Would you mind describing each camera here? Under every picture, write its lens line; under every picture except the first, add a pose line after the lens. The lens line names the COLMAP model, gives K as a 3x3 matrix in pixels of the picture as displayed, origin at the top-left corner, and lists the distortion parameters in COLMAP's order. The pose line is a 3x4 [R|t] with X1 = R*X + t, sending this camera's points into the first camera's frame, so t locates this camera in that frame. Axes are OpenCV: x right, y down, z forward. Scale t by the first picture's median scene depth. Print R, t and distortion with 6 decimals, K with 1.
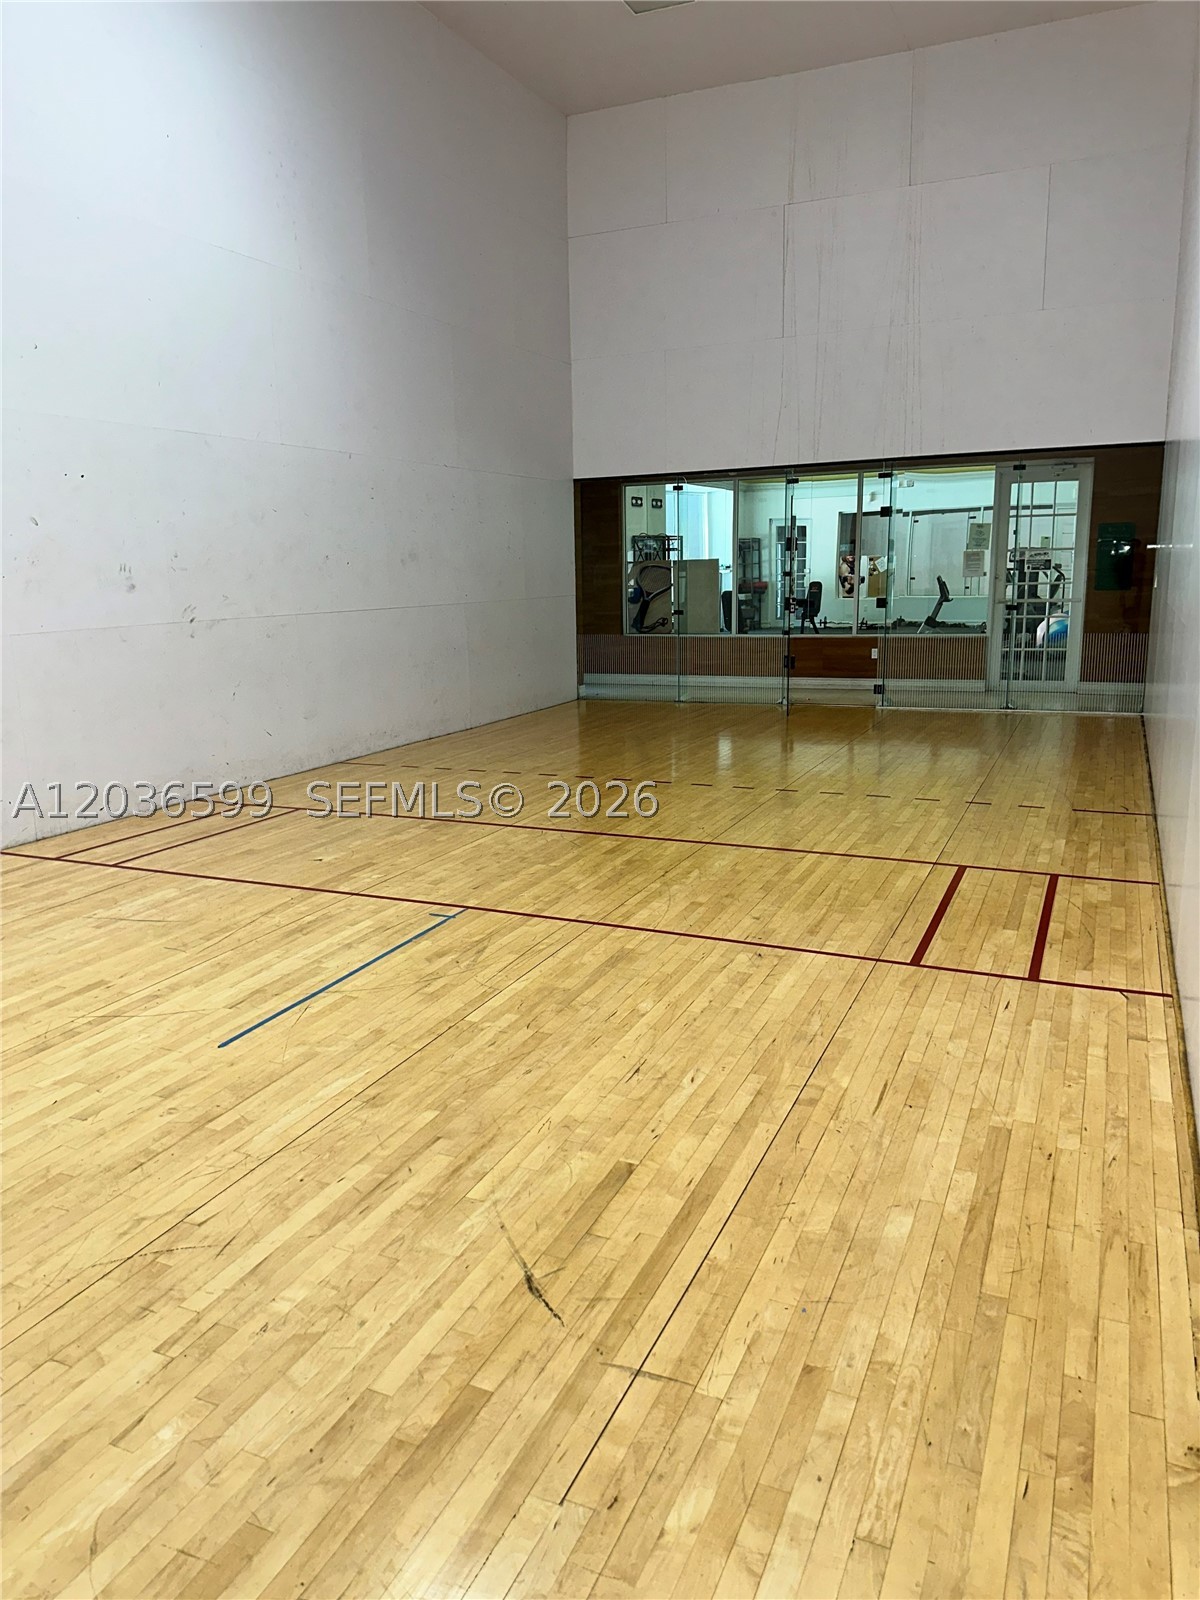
lens RADIAL K [[1135.7, 0, 604.5], [0, 1135.7, 805.5], [0, 0, 1]] dist [0.019508, -0.025354]
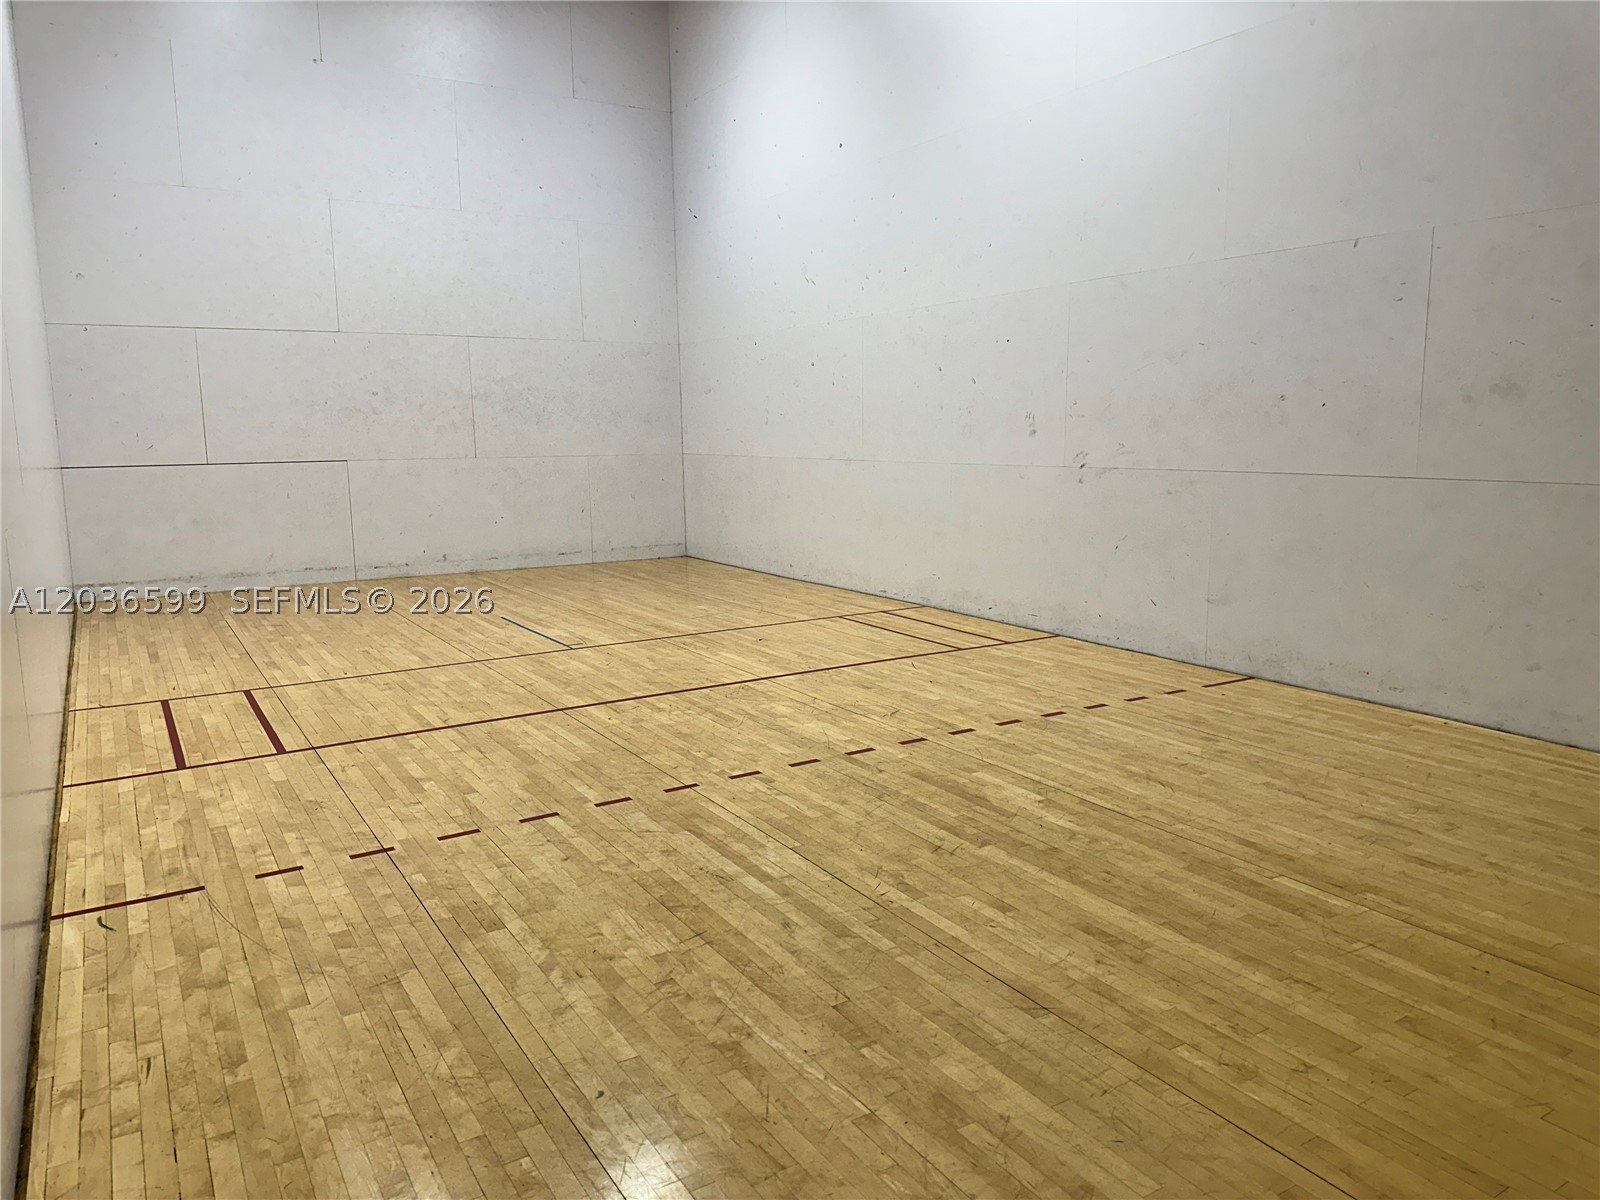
lens RADIAL K [[1135.7, 0, 806.6], [0, 1135.7, 595.8], [0, 0, 1]] dist [0.019508, -0.025354]
pose [[-0.564107, 0.149338, -0.812084, 0.811980], [-0.143866, 0.950688, 0.274762, -0.390581], [0.813072, 0.271827, -0.514806, 1.788682]]
